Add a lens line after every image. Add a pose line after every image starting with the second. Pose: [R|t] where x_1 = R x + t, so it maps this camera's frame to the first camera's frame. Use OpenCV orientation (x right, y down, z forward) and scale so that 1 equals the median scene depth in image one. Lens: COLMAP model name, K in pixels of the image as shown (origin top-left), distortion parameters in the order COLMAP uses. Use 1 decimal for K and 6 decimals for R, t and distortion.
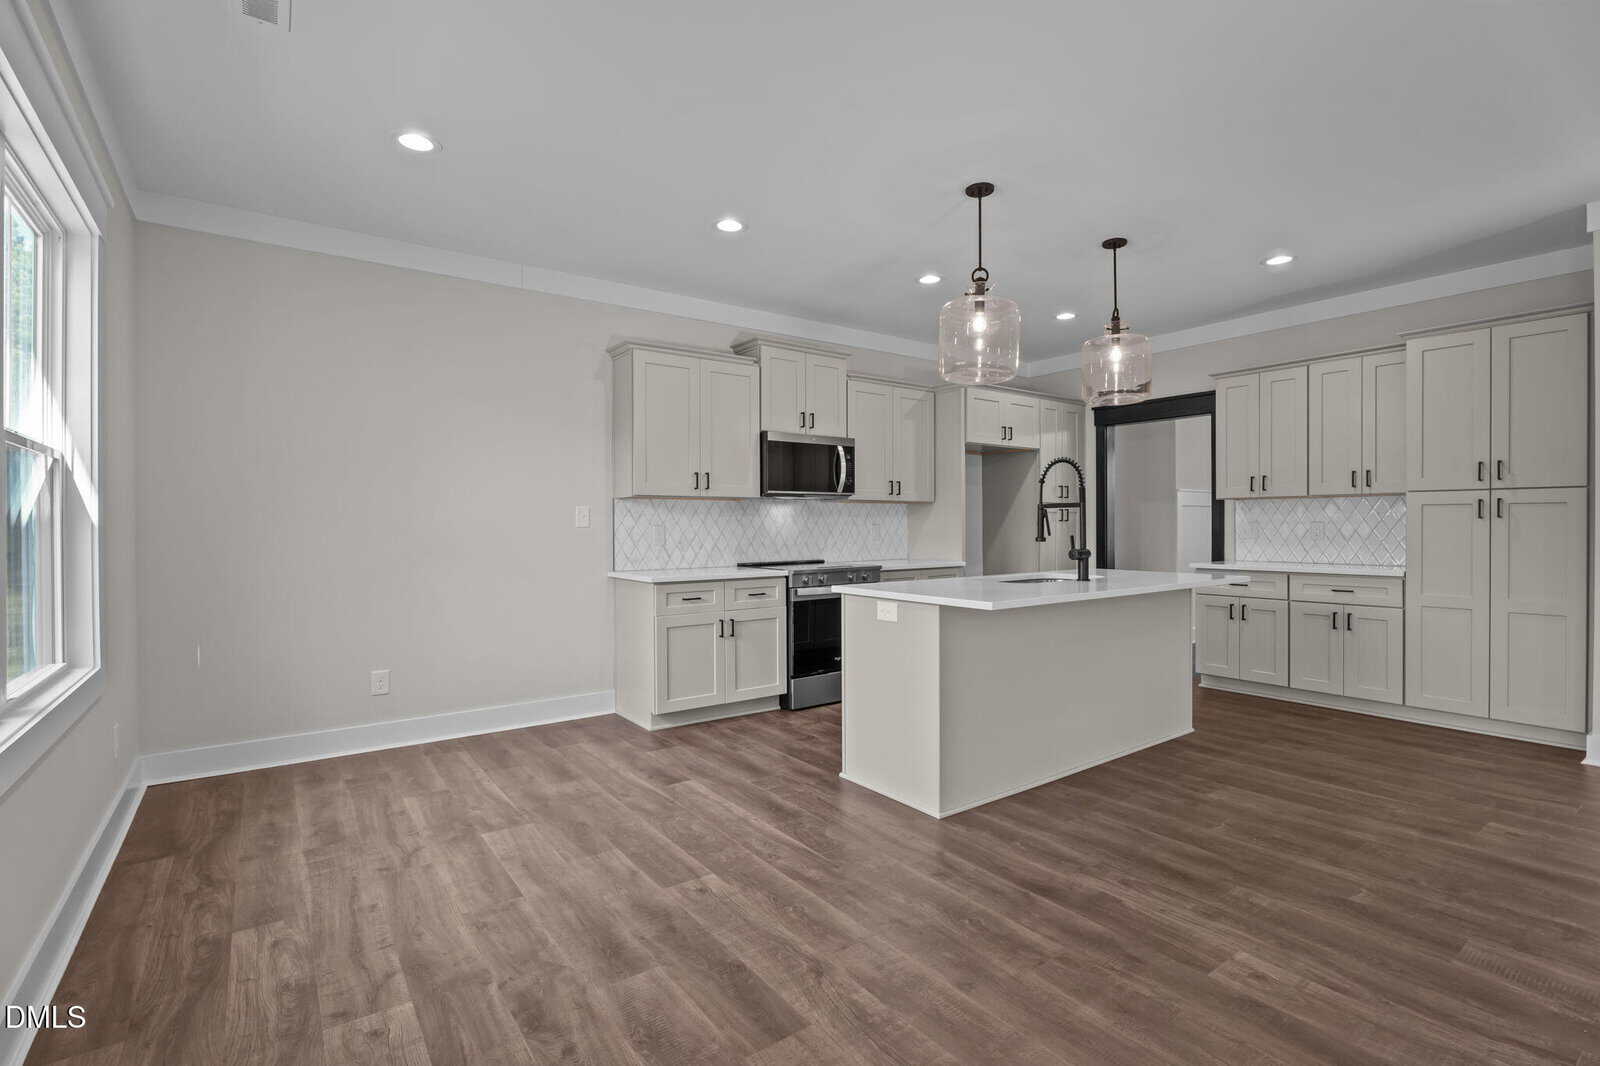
lens RADIAL K [[740.8, 0, 806.6], [0, 740.8, 533.2], [0, 0, 1]] dist [-0.007031, -0.000195]
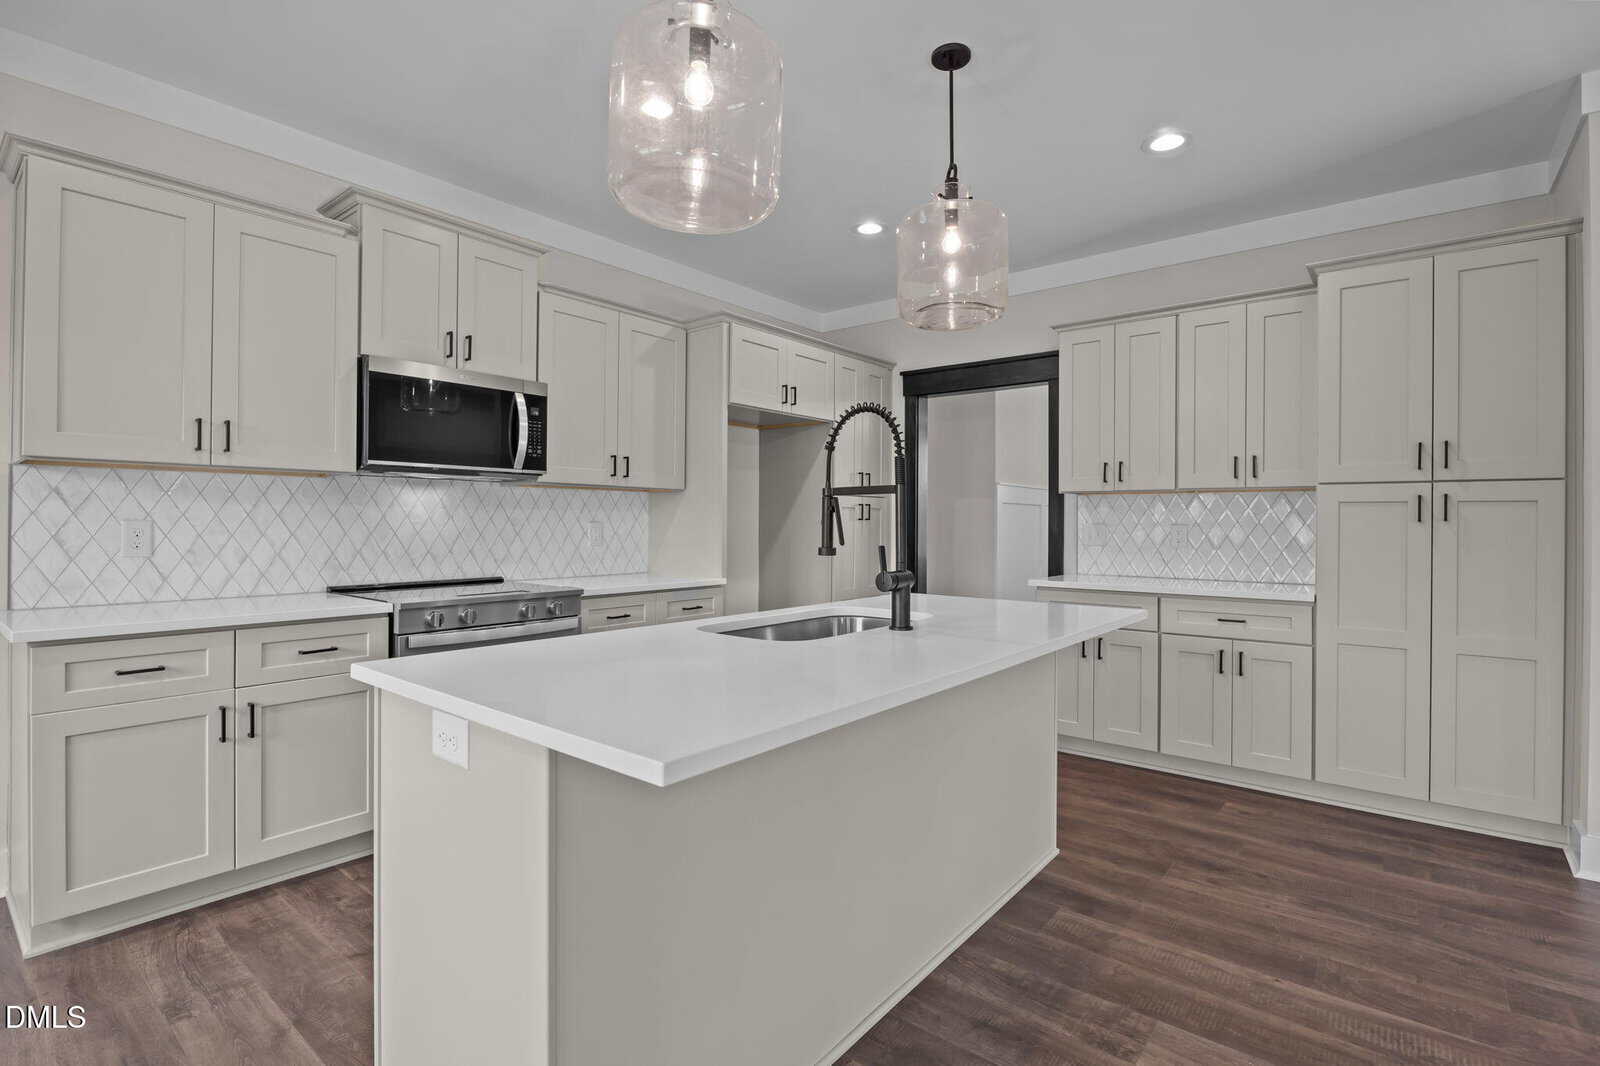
lens RADIAL K [[752.8, 0, 795.7], [0, 752.8, 520.3], [0, 0, 1]] dist [-0.009754, -0.000653]
pose [[0.969742, 0.011118, 0.243879, 0.154011], [-0.007624, 0.999854, -0.015267, -0.006223], [-0.244014, 0.012945, 0.969685, 0.454060]]
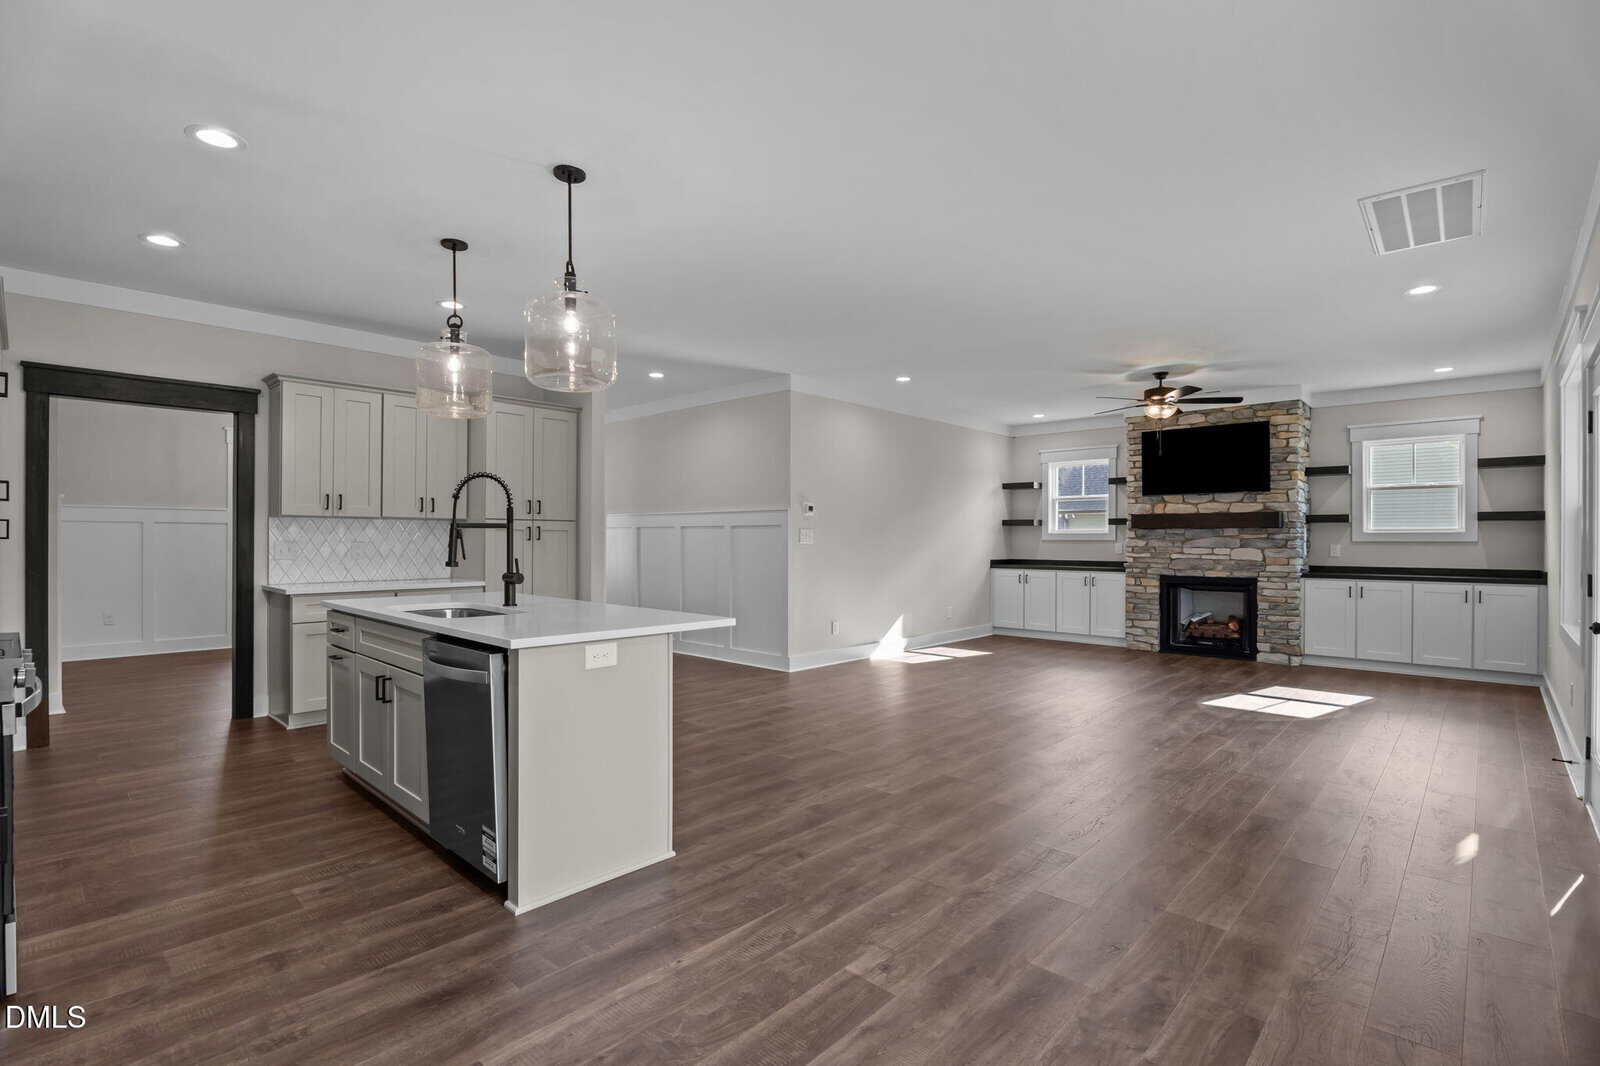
lens RADIAL K [[740.8, 0, 806.6], [0, 740.8, 533.2], [0, 0, 1]] dist [-0.007031, -0.000195]
pose [[-0.185598, 0.011316, 0.982561, -0.598873], [0.007521, 0.999921, -0.010095, -0.015738], [-0.982597, 0.005516, -0.185668, 0.754792]]
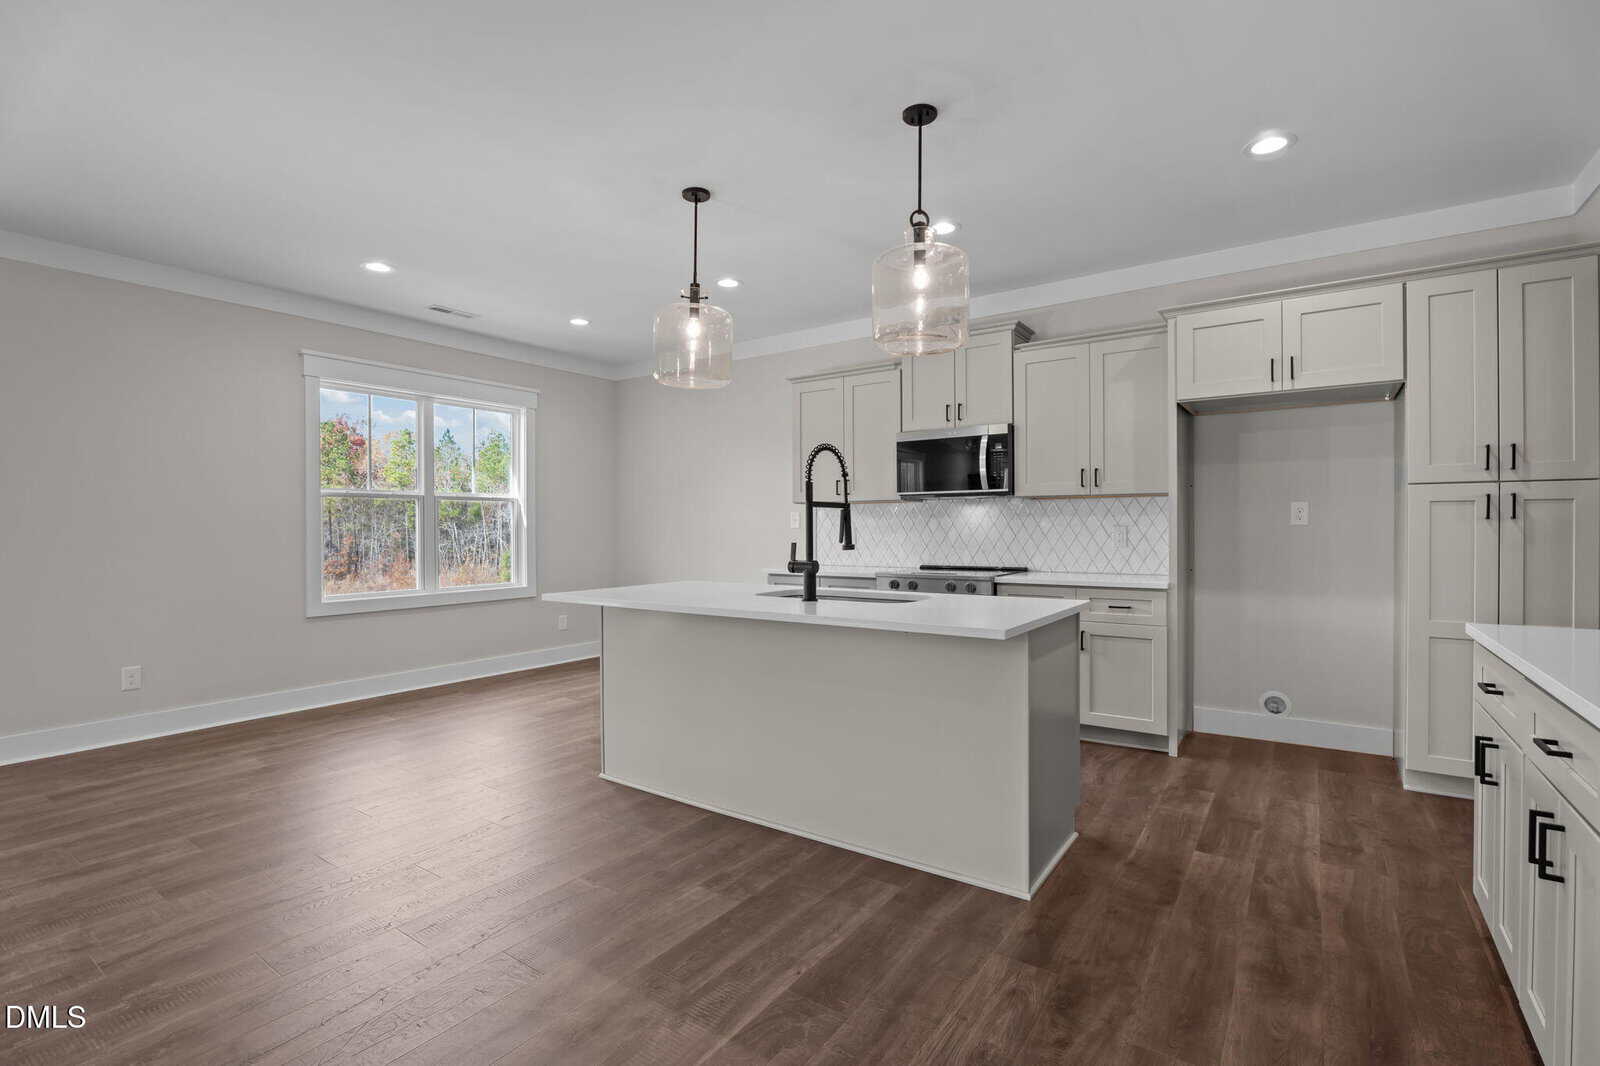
lens RADIAL K [[740.8, 0, 806.6], [0, 740.8, 533.2], [0, 0, 1]] dist [-0.007031, -0.000195]
pose [[0.316113, 0.010151, -0.948667, 1.054039], [-0.005273, 0.999946, 0.008942, -0.013729], [0.948707, 0.002175, 0.316149, 0.704230]]
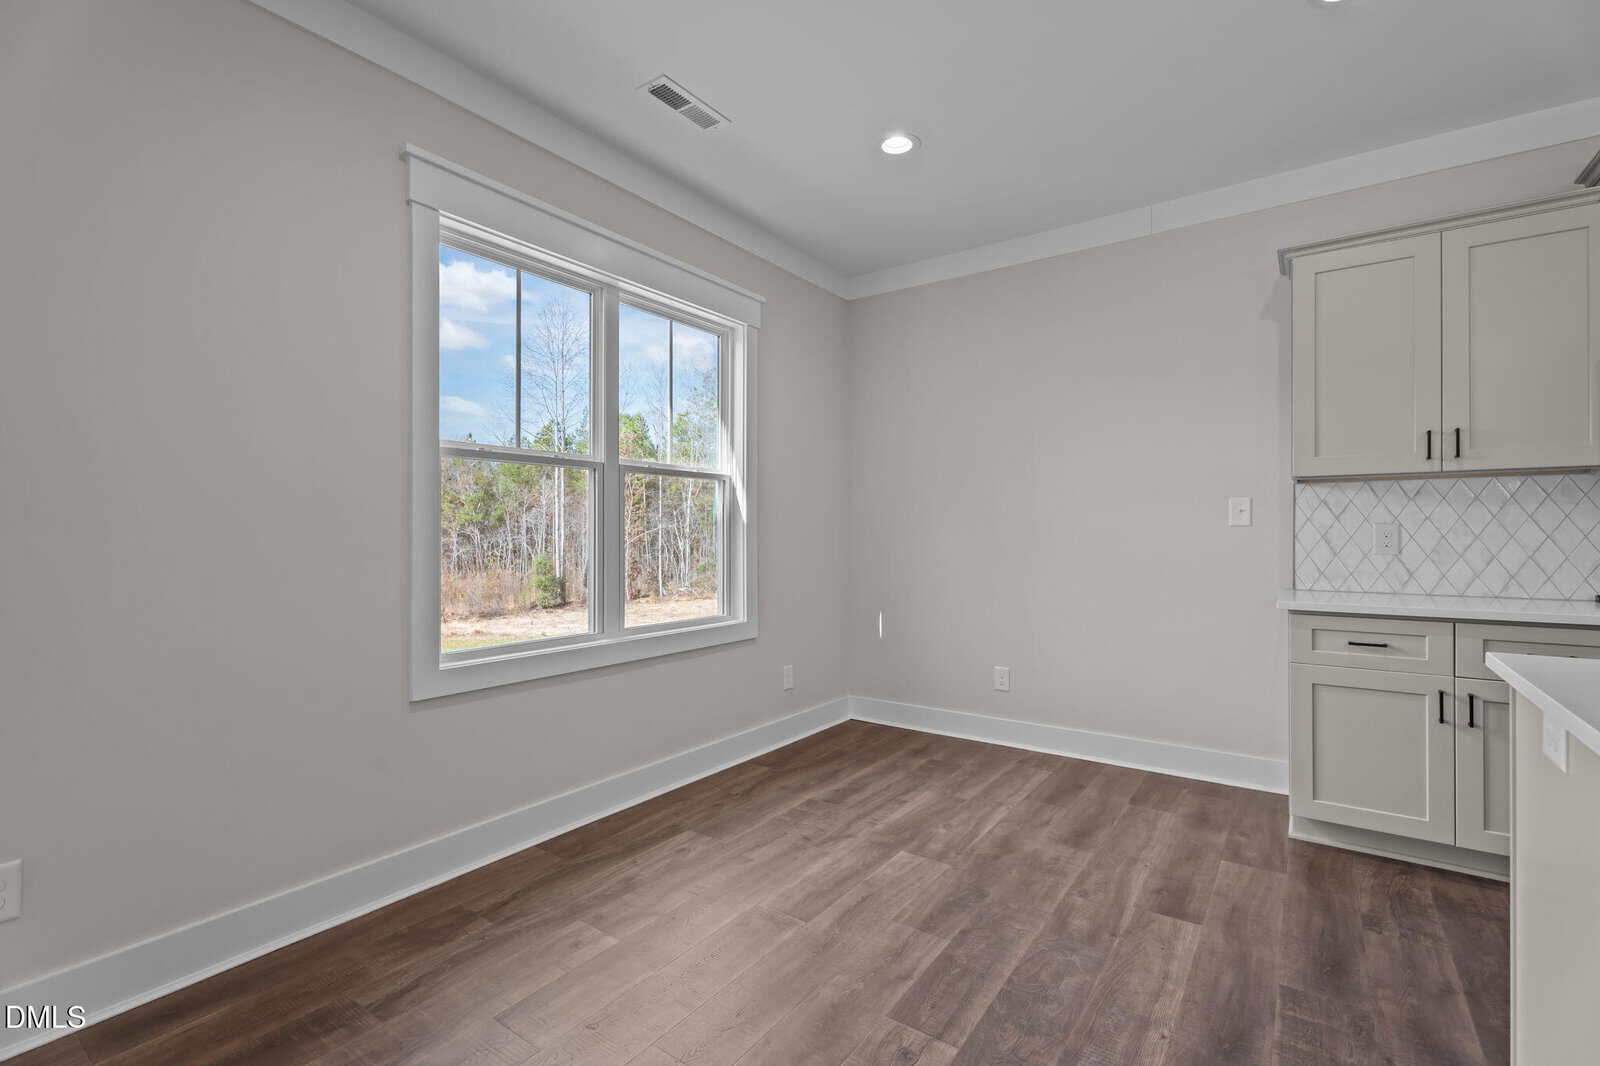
lens RADIAL K [[716.3, 0, 804.3], [0, 716.3, 534.9], [0, 0, 1]] dist [-0.001225, -0.000068]
pose [[0.311550, 0.005163, -0.950216, 0.271766], [-0.008797, 0.999958, 0.002549, 0.003401], [0.950189, 0.007565, 0.311582, 0.423482]]
